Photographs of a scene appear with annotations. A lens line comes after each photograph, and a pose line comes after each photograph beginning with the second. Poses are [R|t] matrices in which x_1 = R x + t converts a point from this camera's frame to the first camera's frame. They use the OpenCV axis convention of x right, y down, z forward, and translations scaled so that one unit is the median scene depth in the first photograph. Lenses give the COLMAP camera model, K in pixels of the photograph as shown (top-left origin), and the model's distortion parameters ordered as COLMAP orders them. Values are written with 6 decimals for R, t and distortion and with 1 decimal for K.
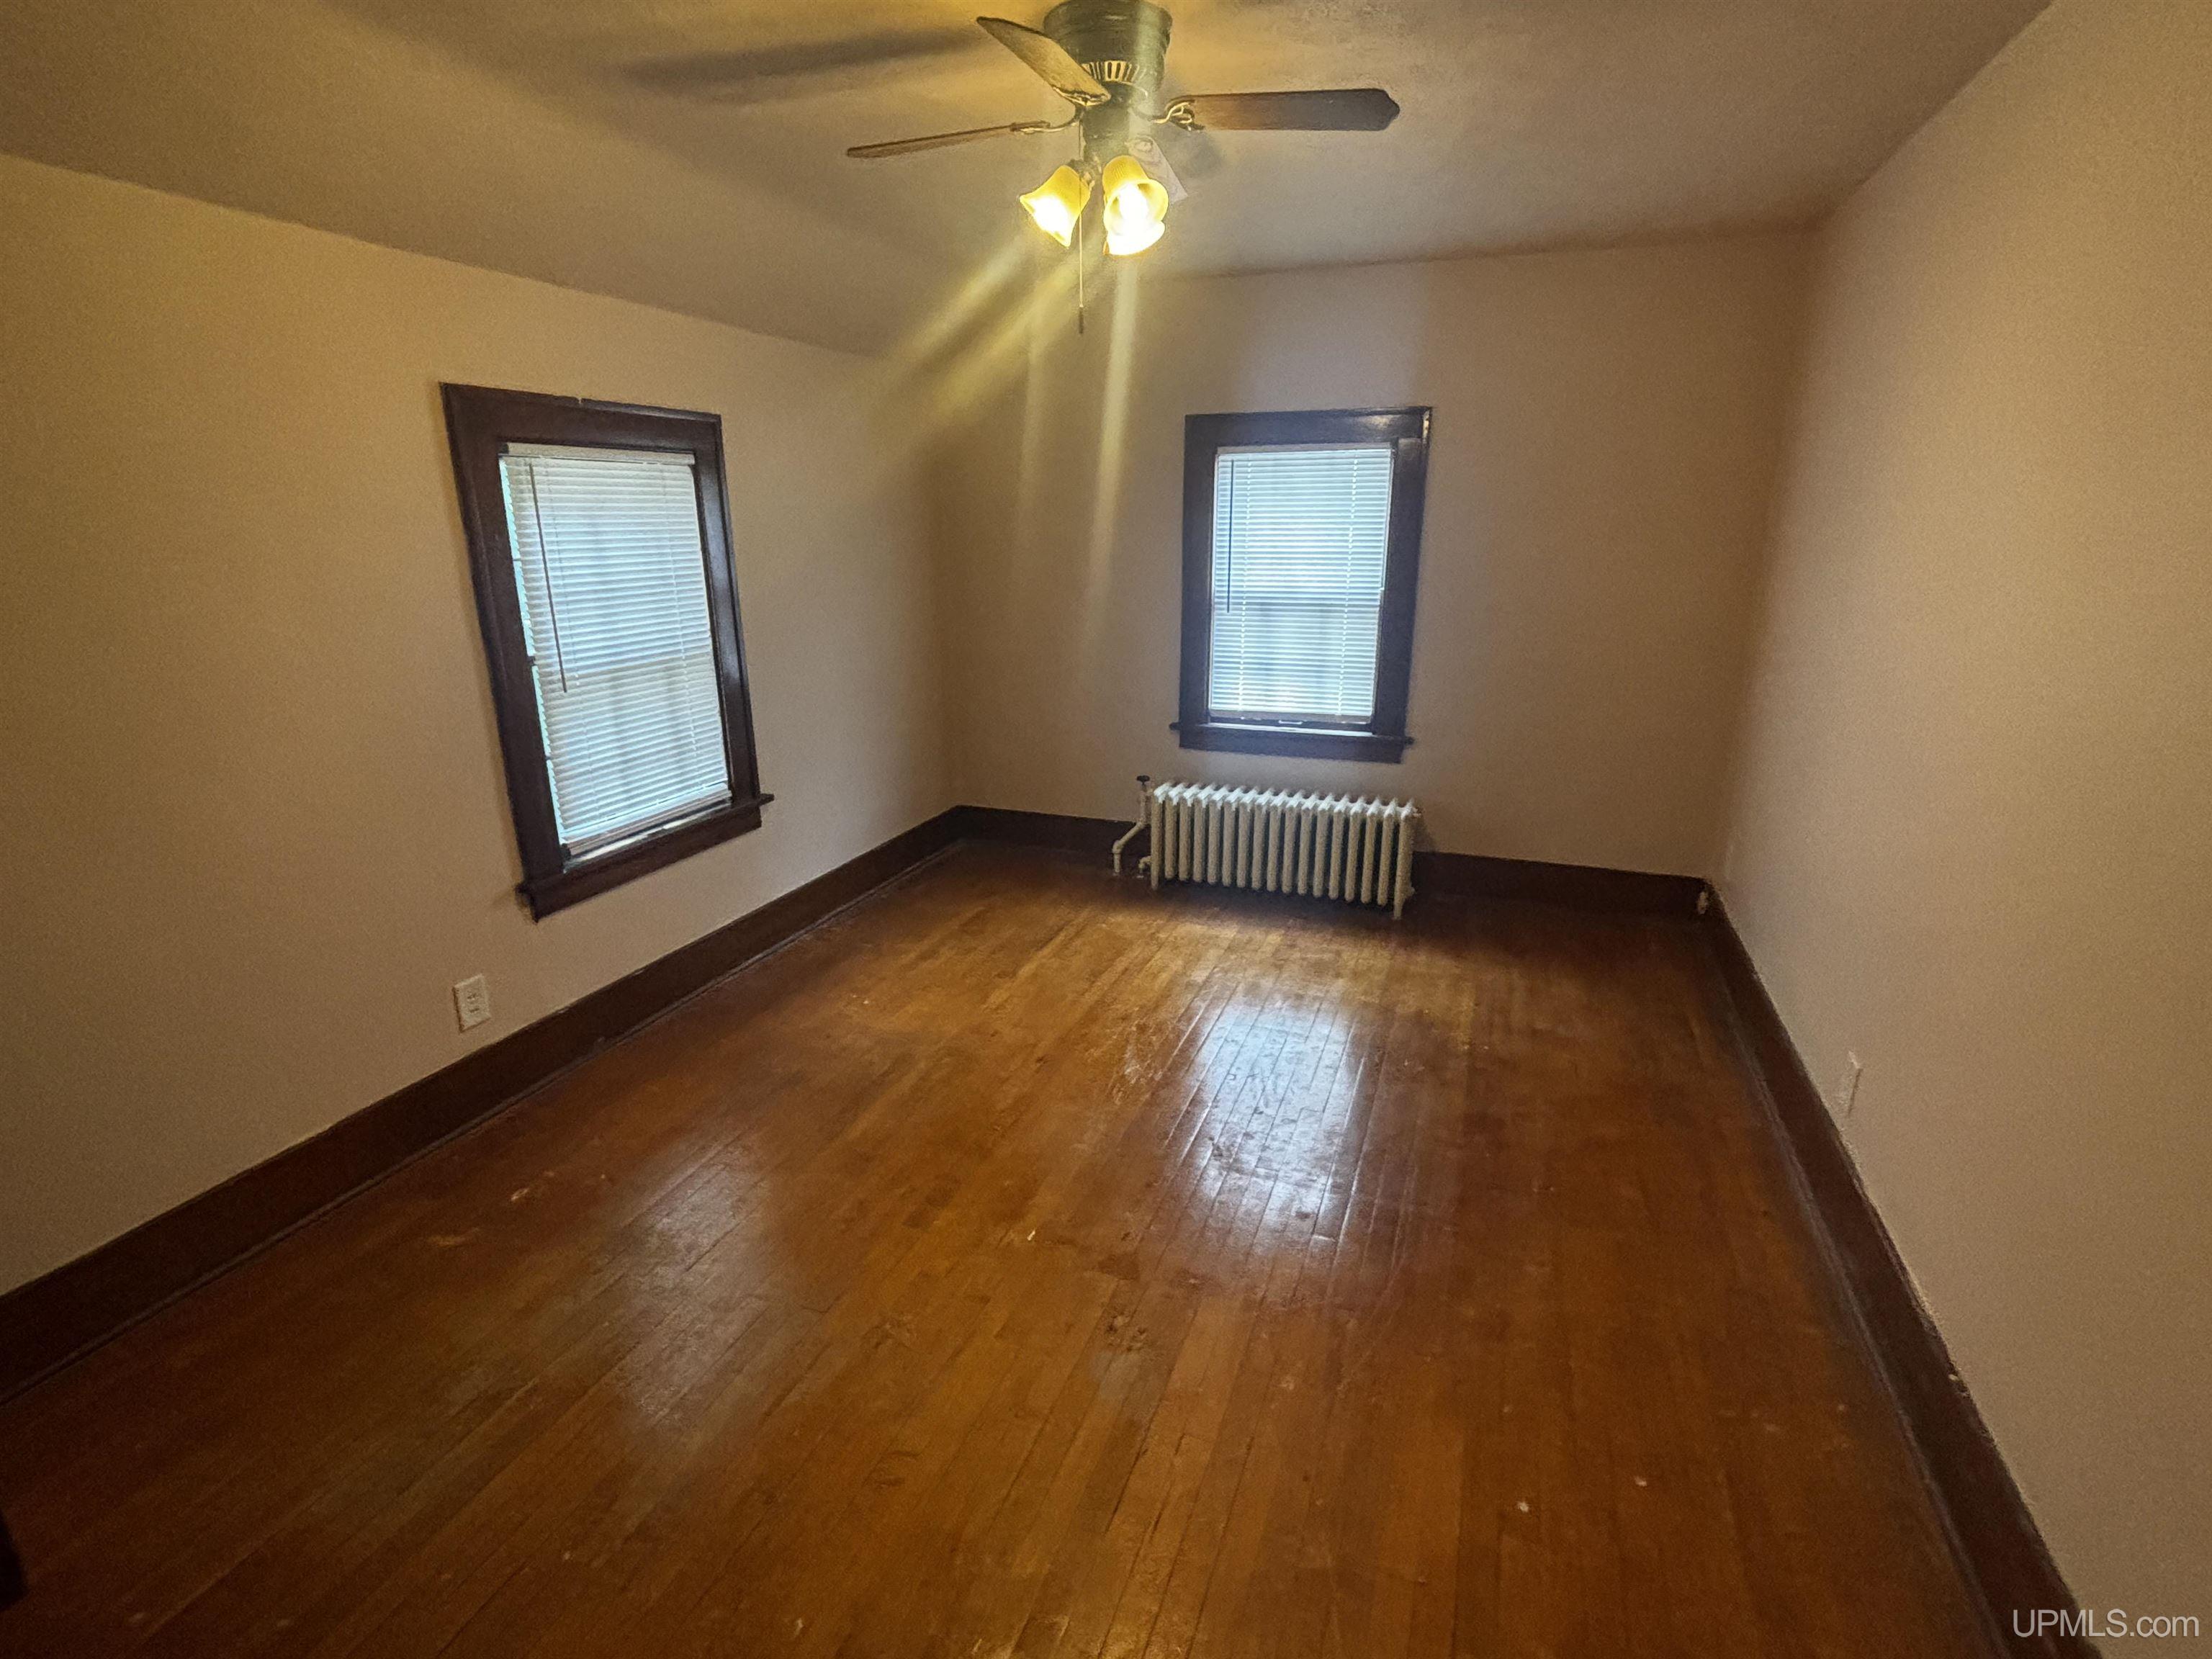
lens RADIAL K [[1058.2, 0, 1106.3], [0, 1058.2, 841.2], [0, 0, 1]] dist [-0.006415, 0.000964]
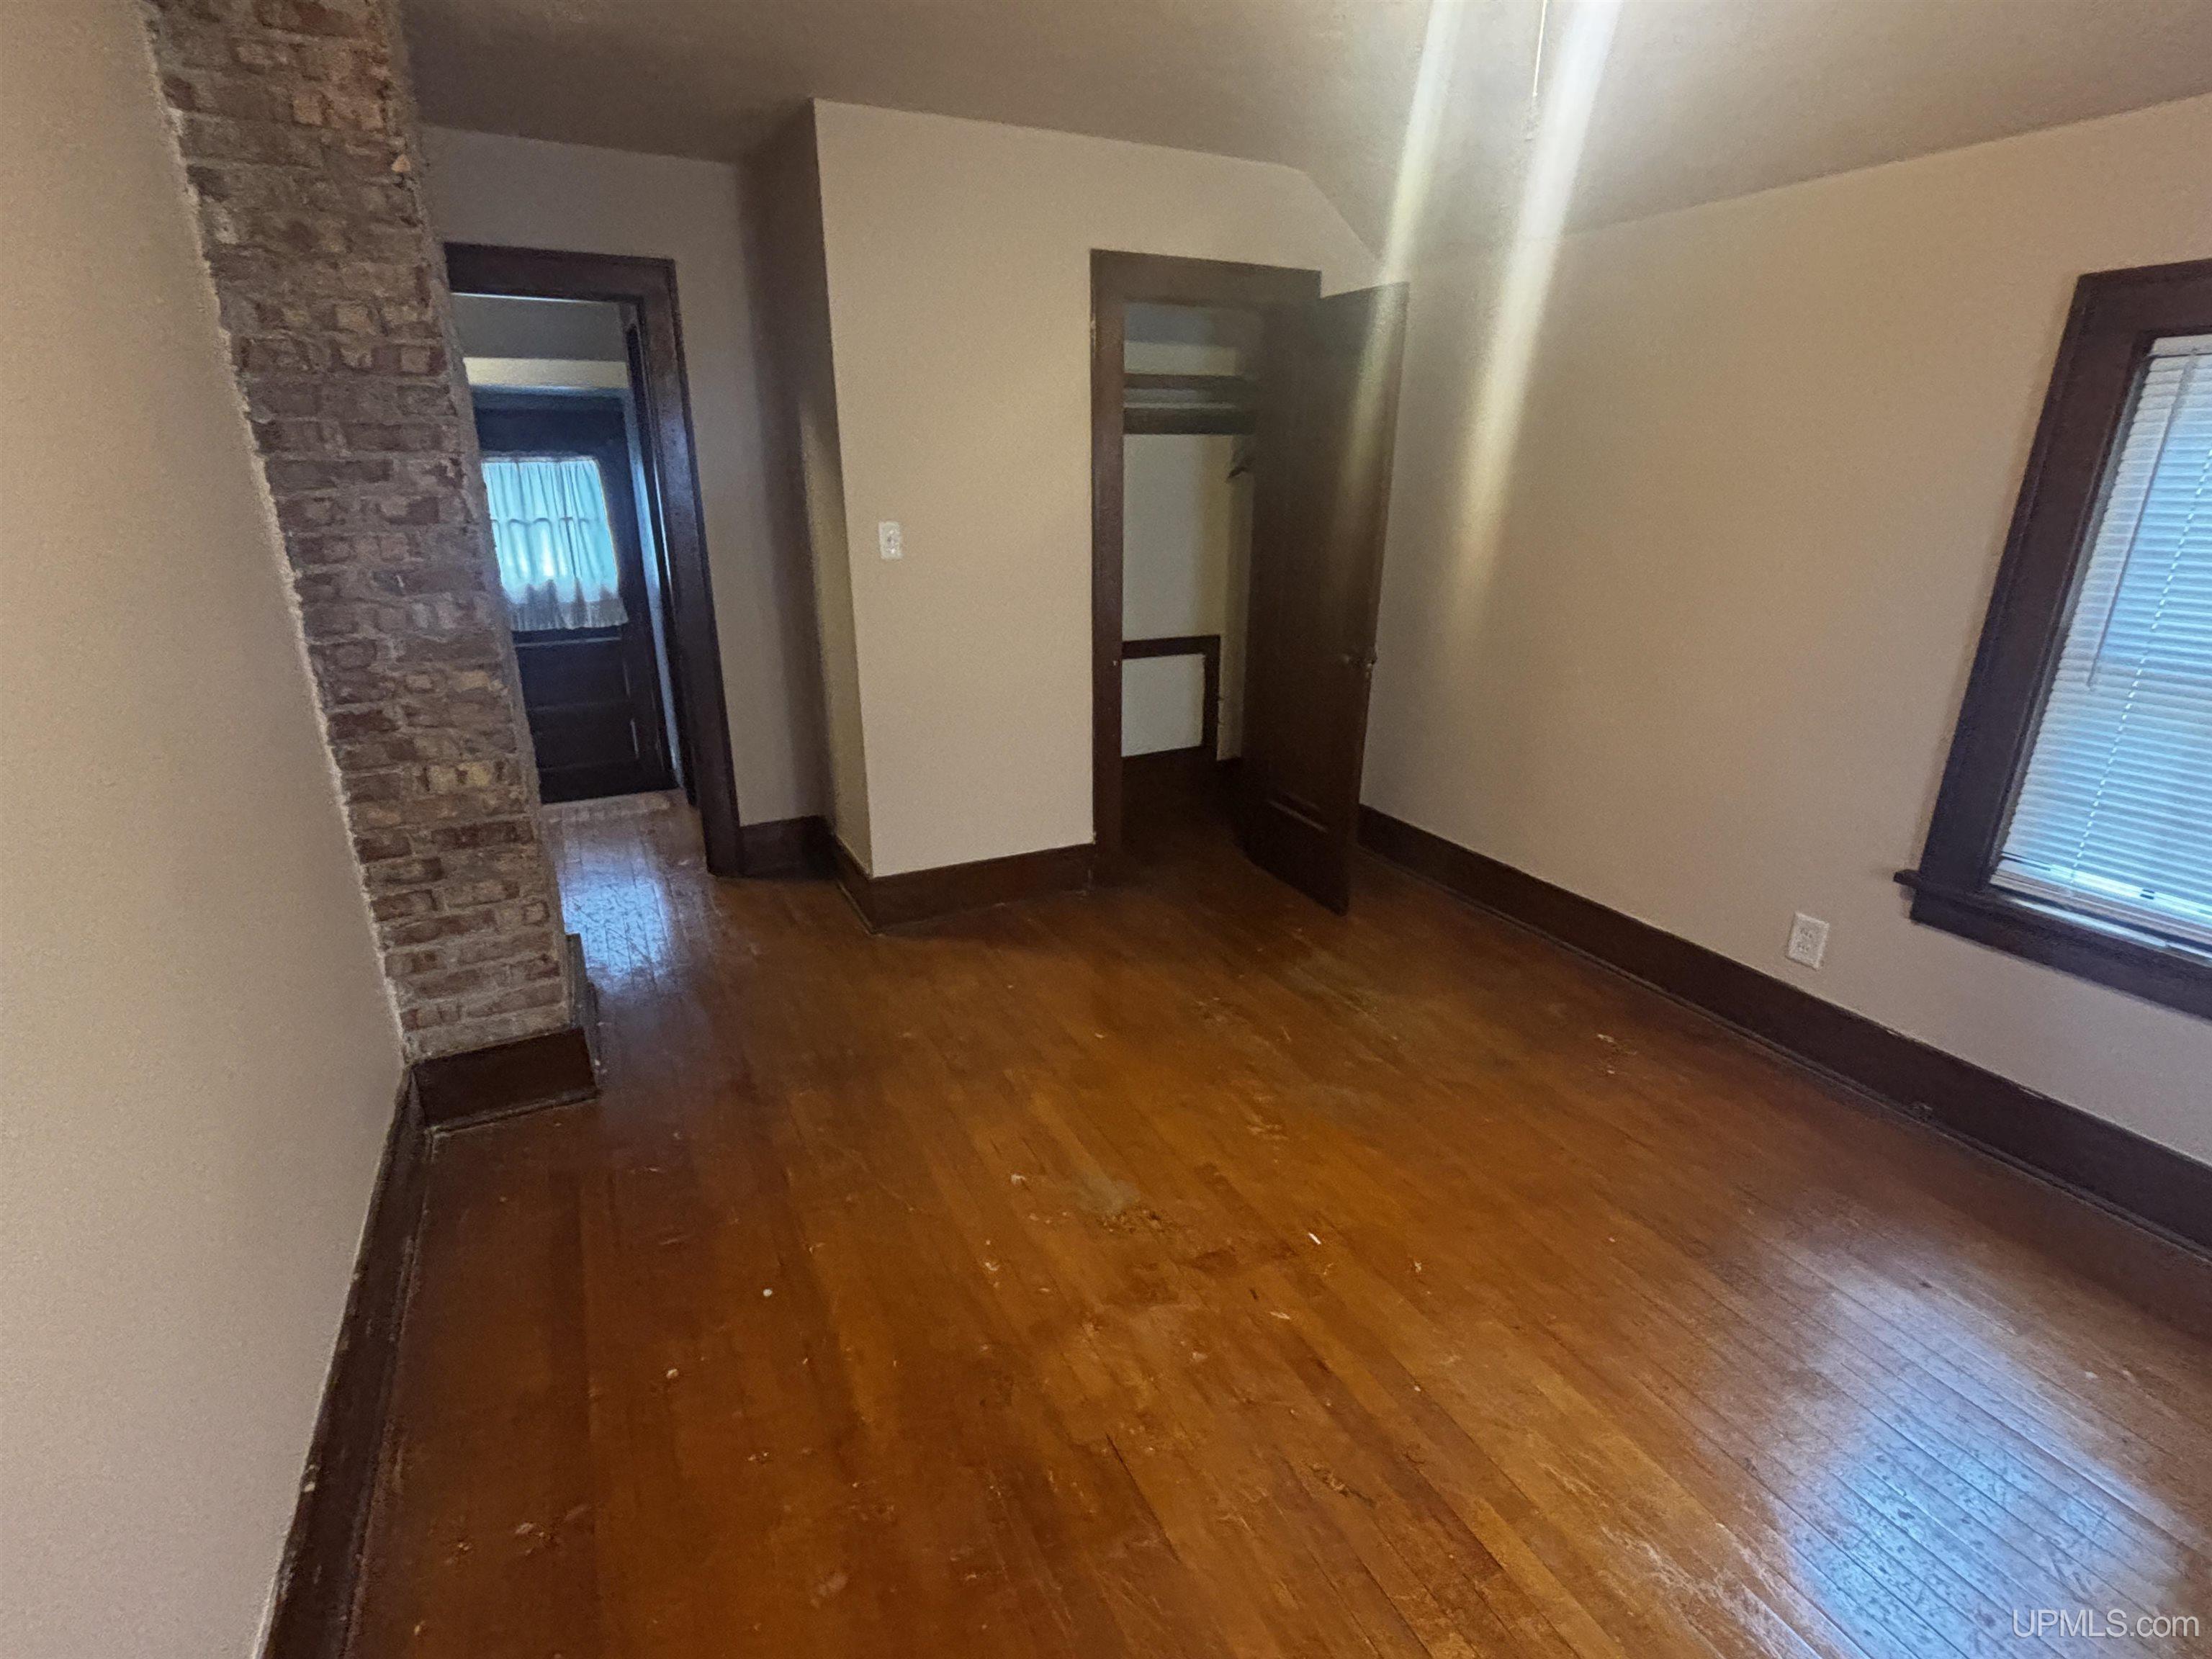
lens RADIAL K [[1058.2, 0, 1097.3], [0, 1058.2, 830.8], [0, 0, 1]] dist [-0.006415, 0.000964]
pose [[-0.692023, 0.247370, -0.678168, 0.491383], [-0.206976, 0.832017, 0.514692, -0.295620], [0.691567, 0.496544, -0.524576, 0.976460]]
